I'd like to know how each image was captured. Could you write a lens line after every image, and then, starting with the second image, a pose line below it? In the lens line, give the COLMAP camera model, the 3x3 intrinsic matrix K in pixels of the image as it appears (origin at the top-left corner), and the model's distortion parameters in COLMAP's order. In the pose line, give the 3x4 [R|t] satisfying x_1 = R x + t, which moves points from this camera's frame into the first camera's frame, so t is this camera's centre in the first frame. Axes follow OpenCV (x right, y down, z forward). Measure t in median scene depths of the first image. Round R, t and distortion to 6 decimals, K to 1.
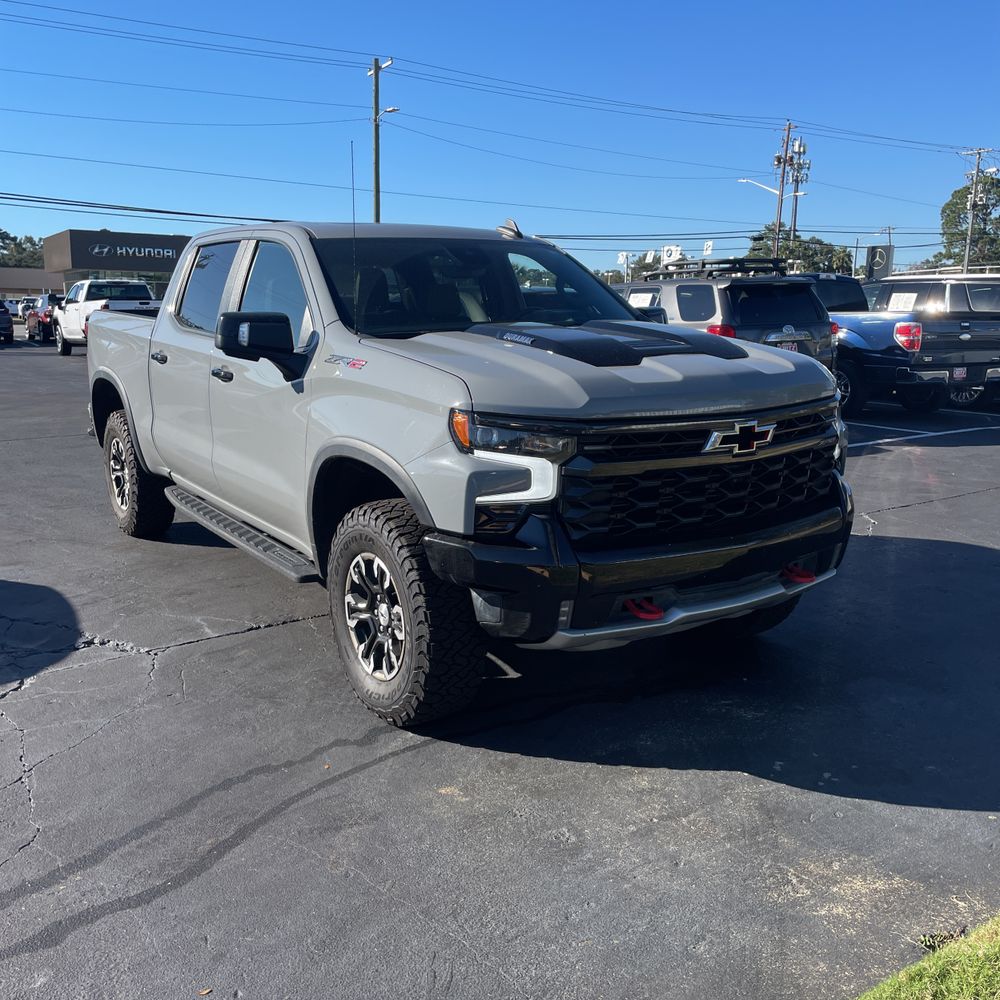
lens RADIAL K [[1018.6, 0, 503.5], [0, 1018.6, 500.2], [0, 0, 1]] dist [0.087713, -0.120397]
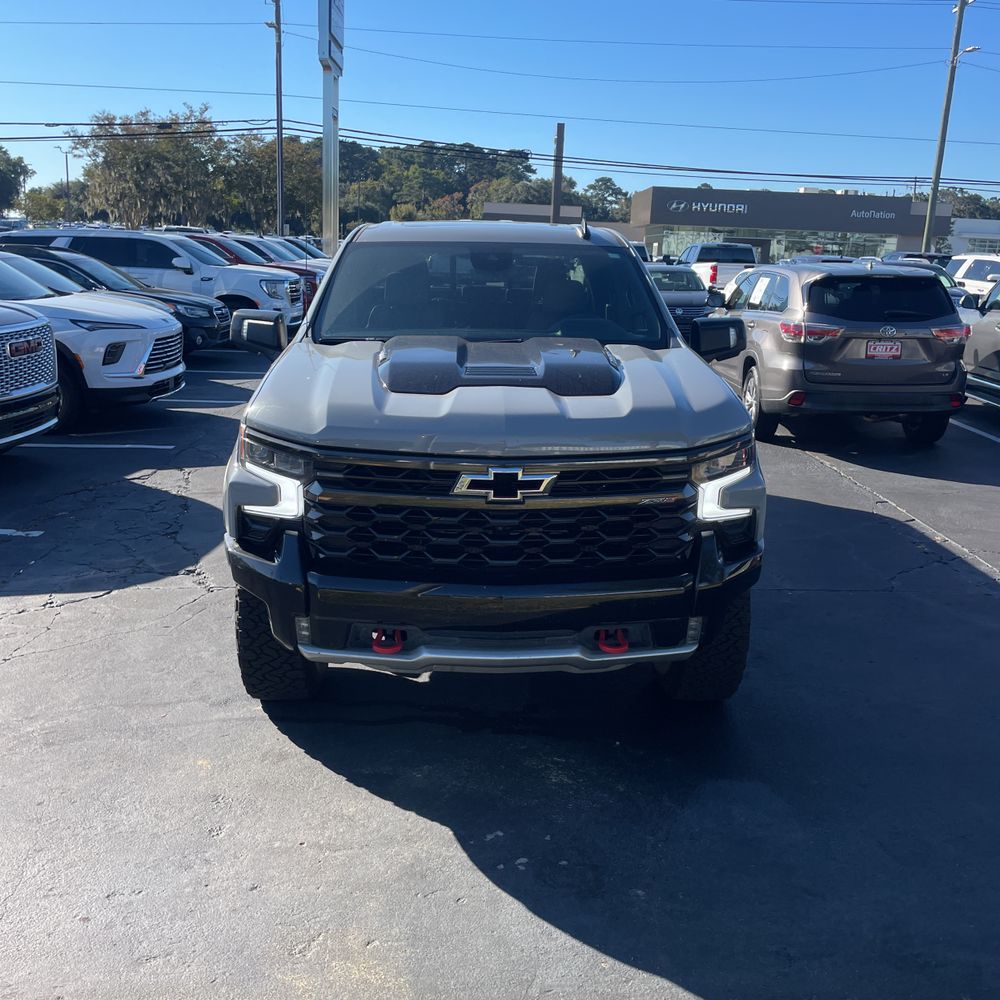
lens RADIAL K [[1022.8, 0, 513.6], [0, 1022.8, 497.1], [0, 0, 1]] dist [0.081099, -0.110340]
pose [[0.849972, 0.147447, -0.505773, 0.729822], [-0.126549, 0.989070, 0.075670, -0.123930], [0.511402, -0.000312, 0.859341, 0.205316]]
